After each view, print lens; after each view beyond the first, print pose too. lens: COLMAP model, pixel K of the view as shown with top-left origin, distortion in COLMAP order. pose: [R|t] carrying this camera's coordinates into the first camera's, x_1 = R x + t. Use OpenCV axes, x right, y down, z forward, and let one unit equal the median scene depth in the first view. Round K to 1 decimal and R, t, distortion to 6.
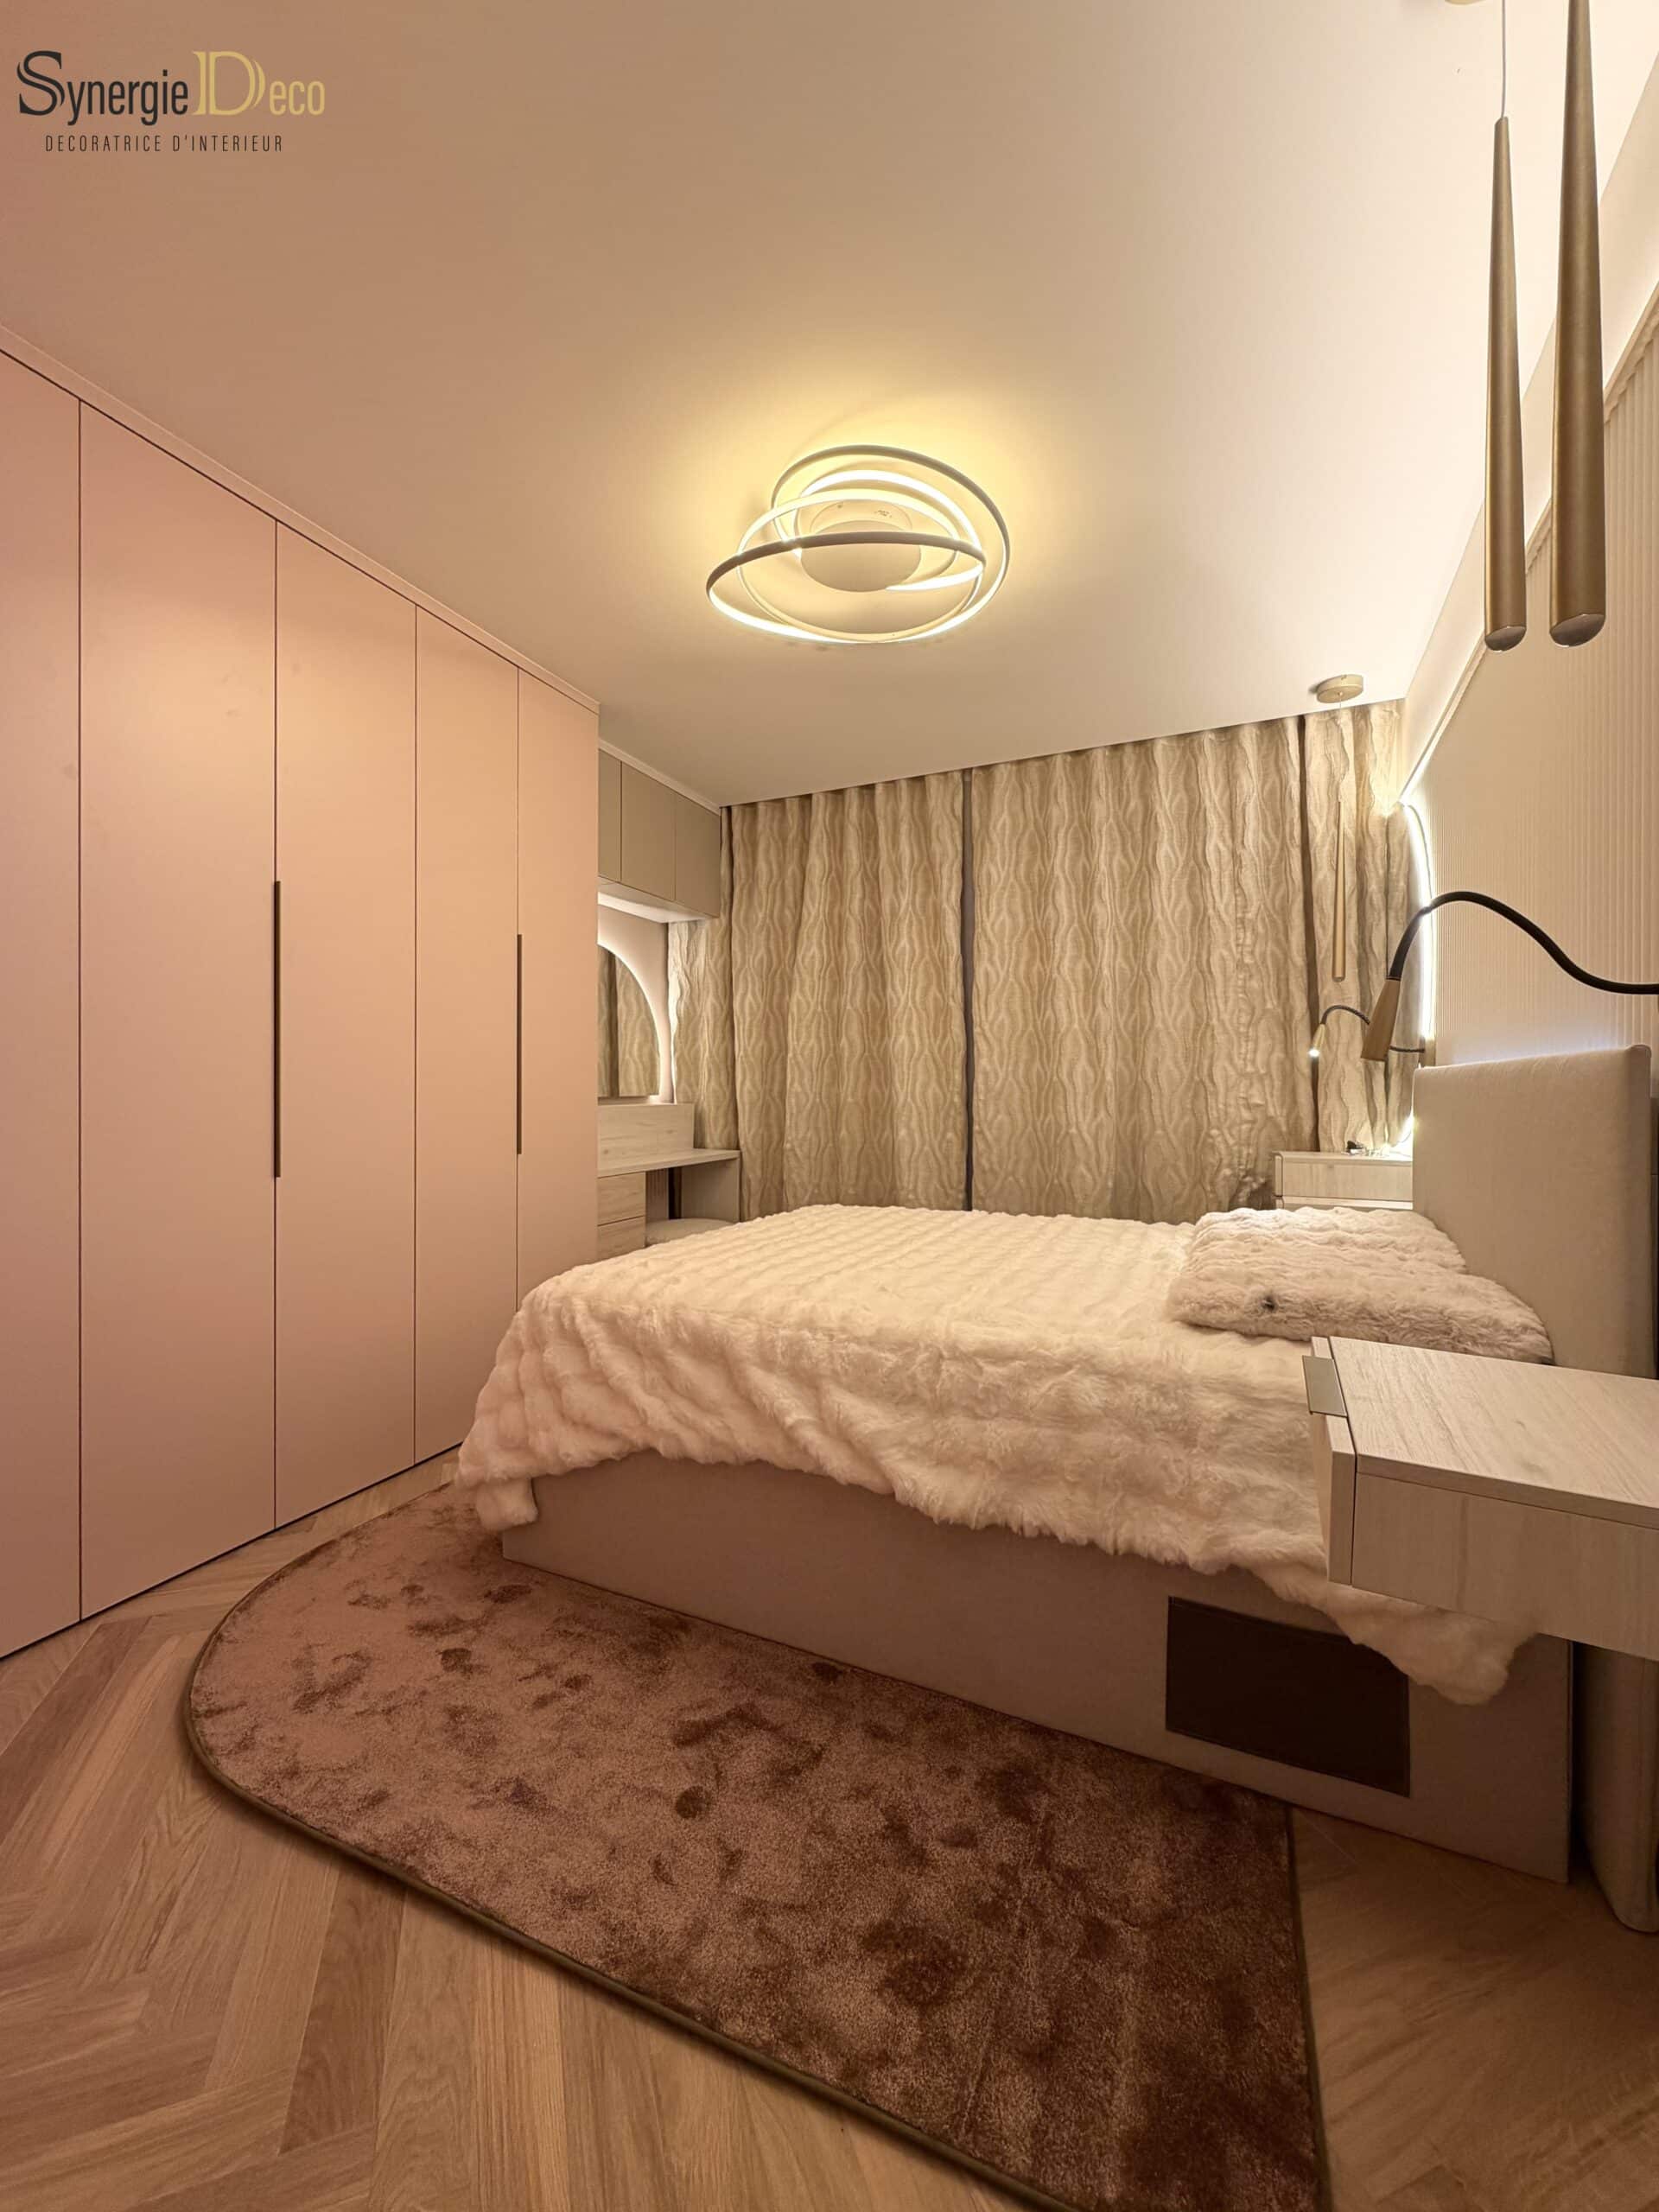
lens RADIAL K [[895.4, 0, 829.5], [0, 895.4, 1106.0], [0, 0, 1]] dist [0.000563, -0.000040]
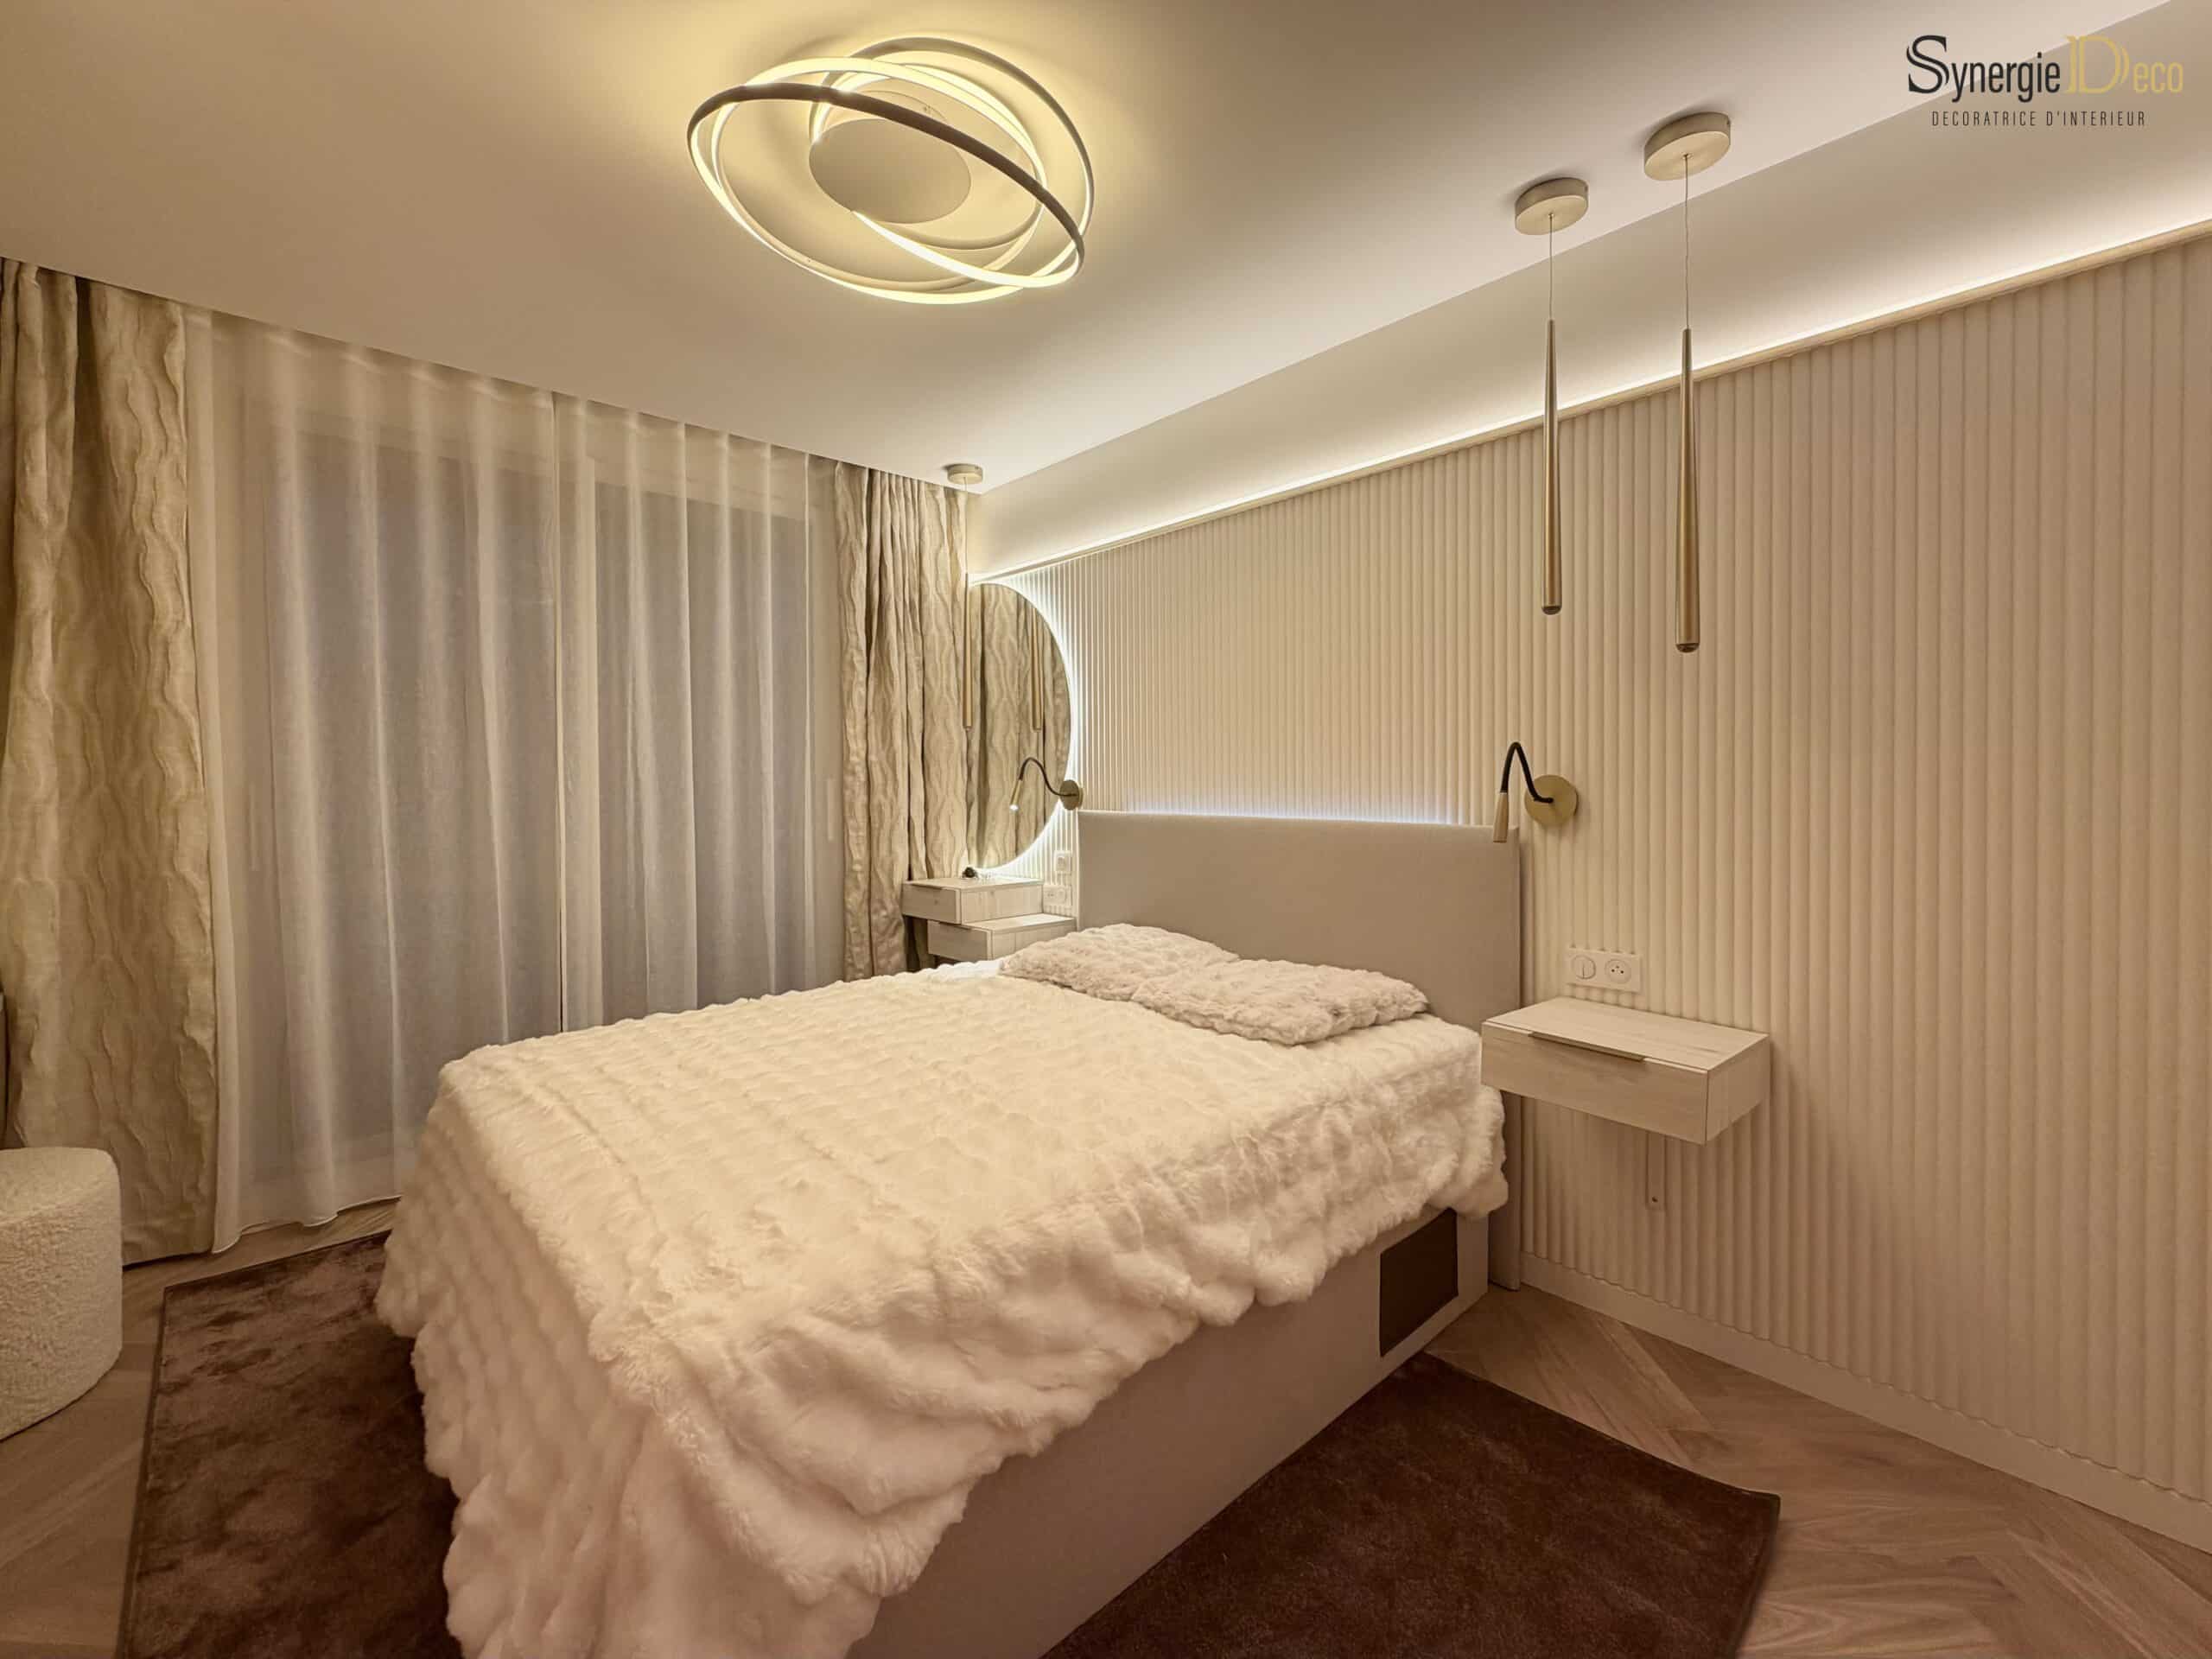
lens RADIAL K [[928.5, 0, 1085.0], [0, 928.5, 795.8], [0, 0, 1]] dist [-0.002859, -0.000275]
pose [[0.383024, -0.021029, 0.923499, -0.858003], [0.020419, 0.999689, 0.014295, -0.122553], [-0.923513, 0.013382, 0.383335, 0.738236]]
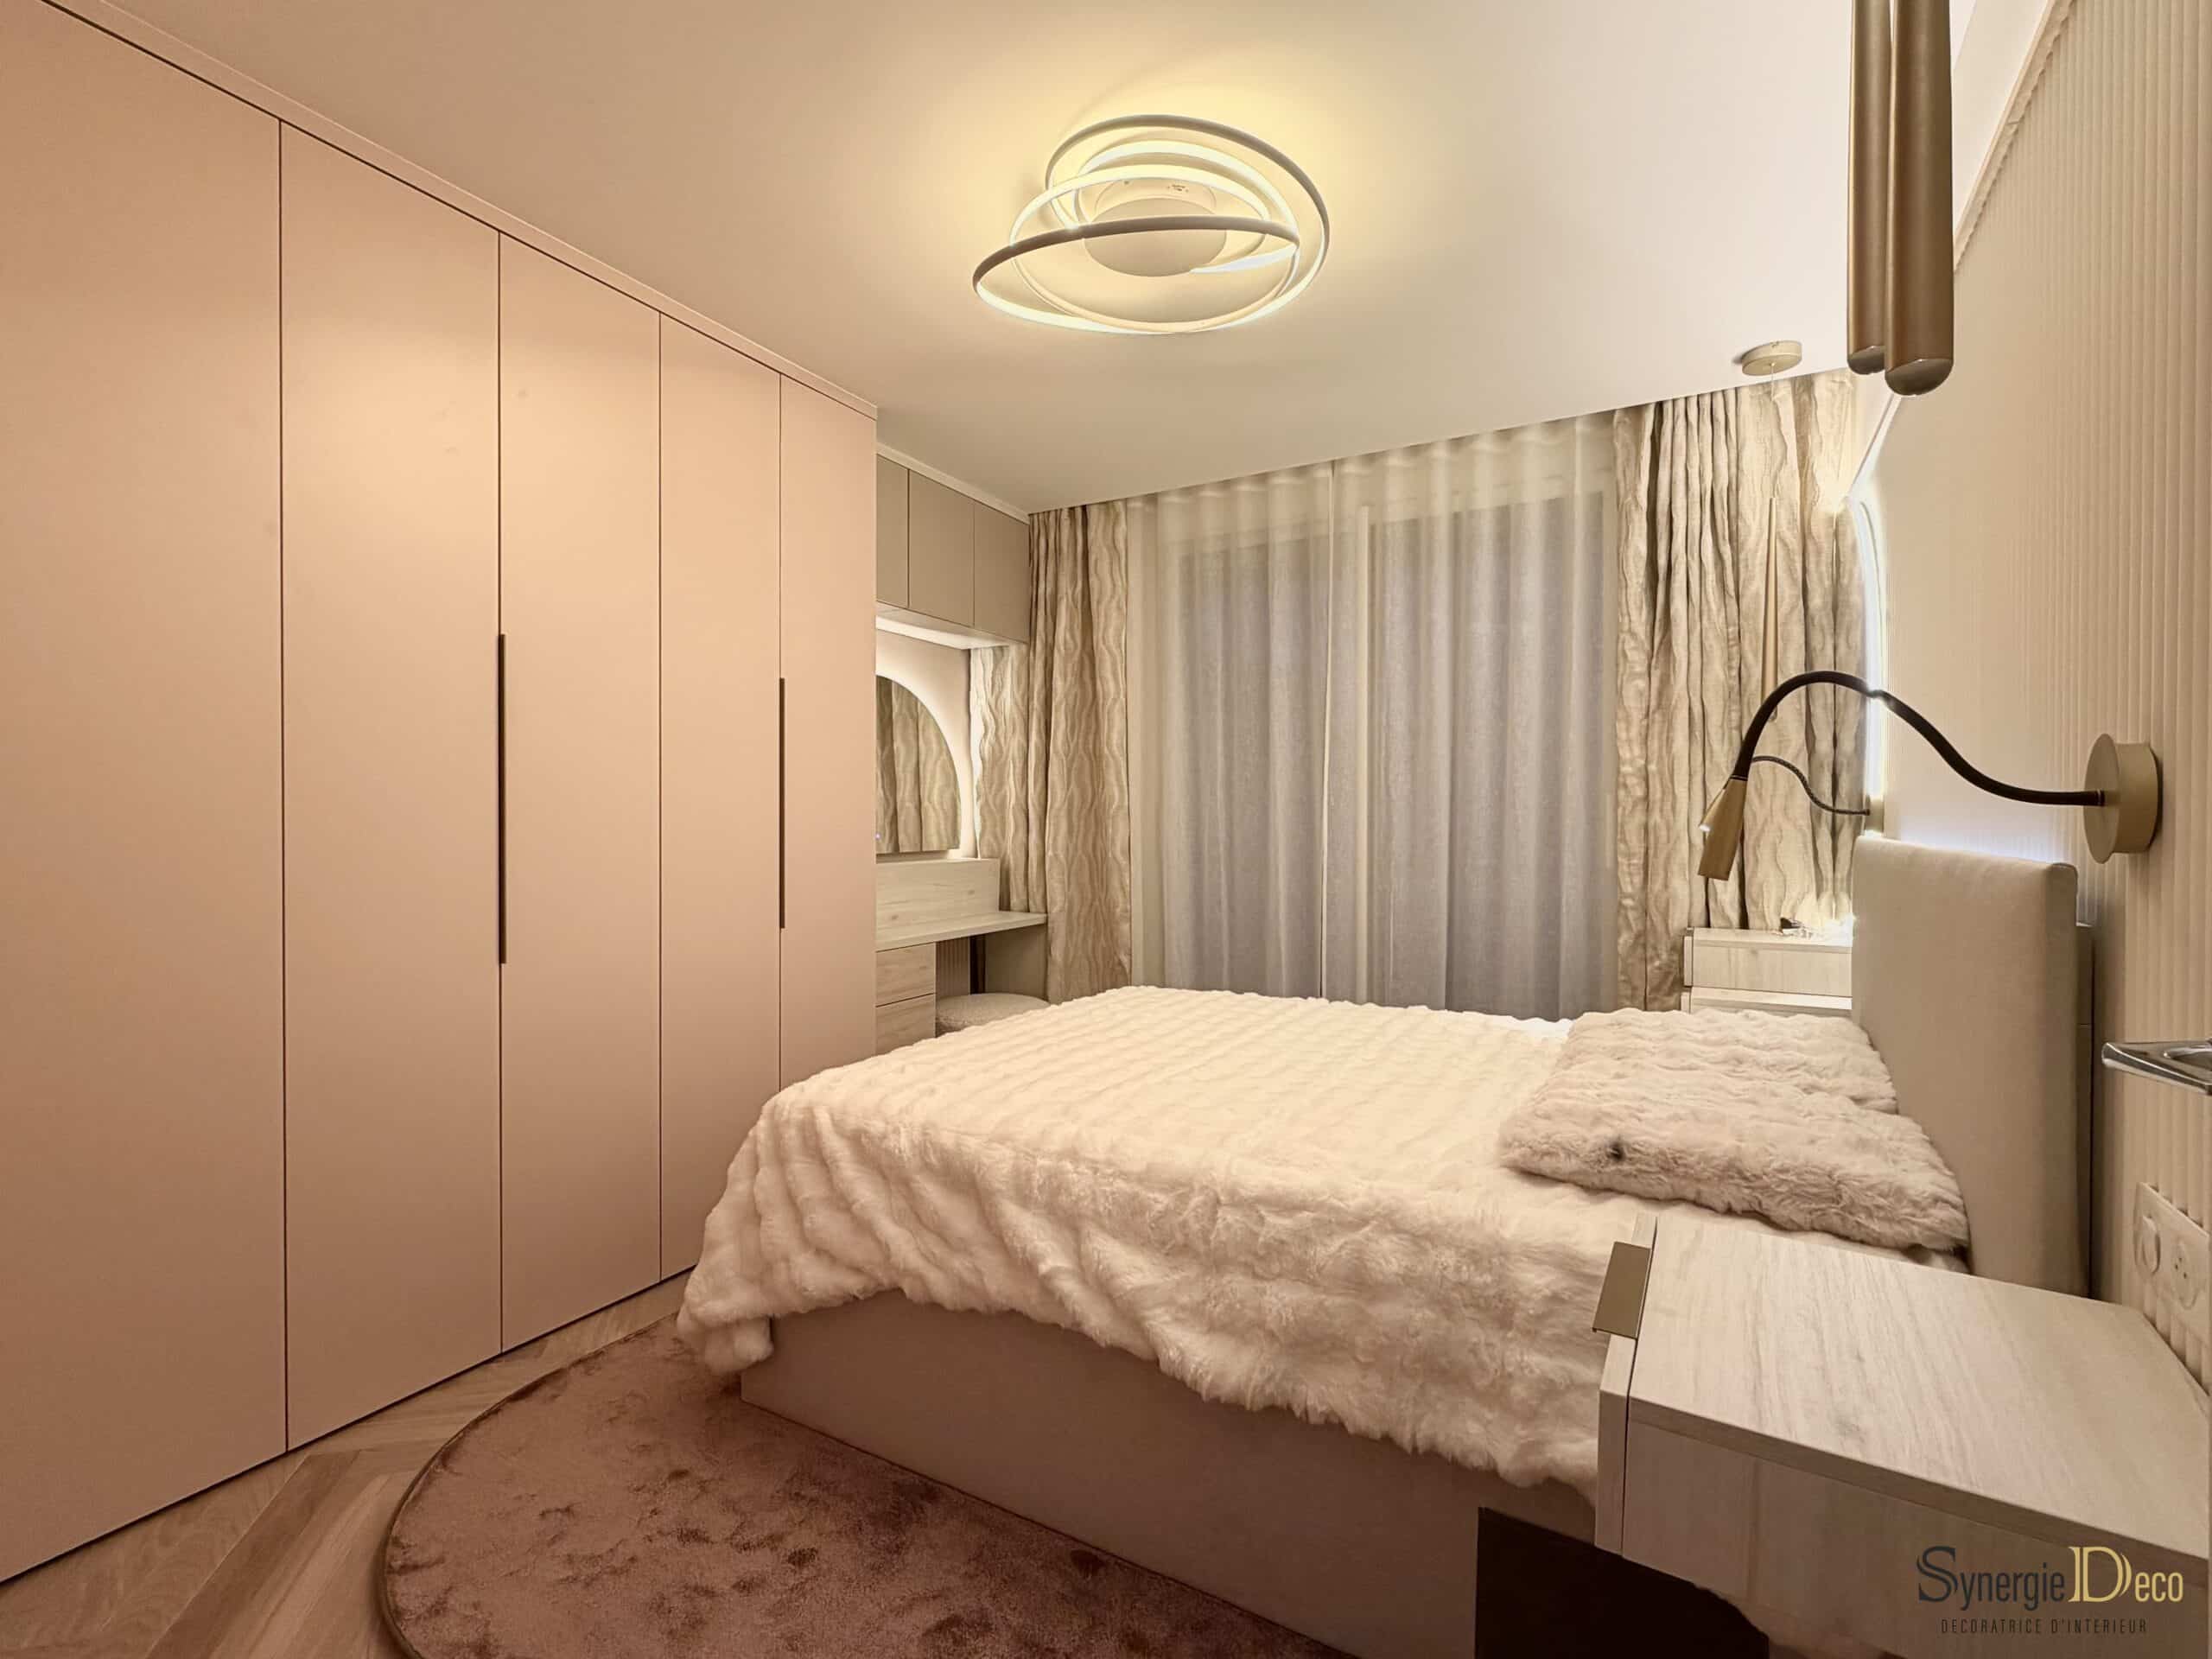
lens RADIAL K [[1050.6, 0, 1107.5], [0, 1050.6, 841.6], [0, 0, 1]] dist [0.001393, -0.000311]
pose [[0.996109, 0.001799, -0.088114, 0.102733], [-0.001295, 0.999982, 0.005784, -0.063068], [0.088122, -0.005647, 0.996094, 0.003026]]
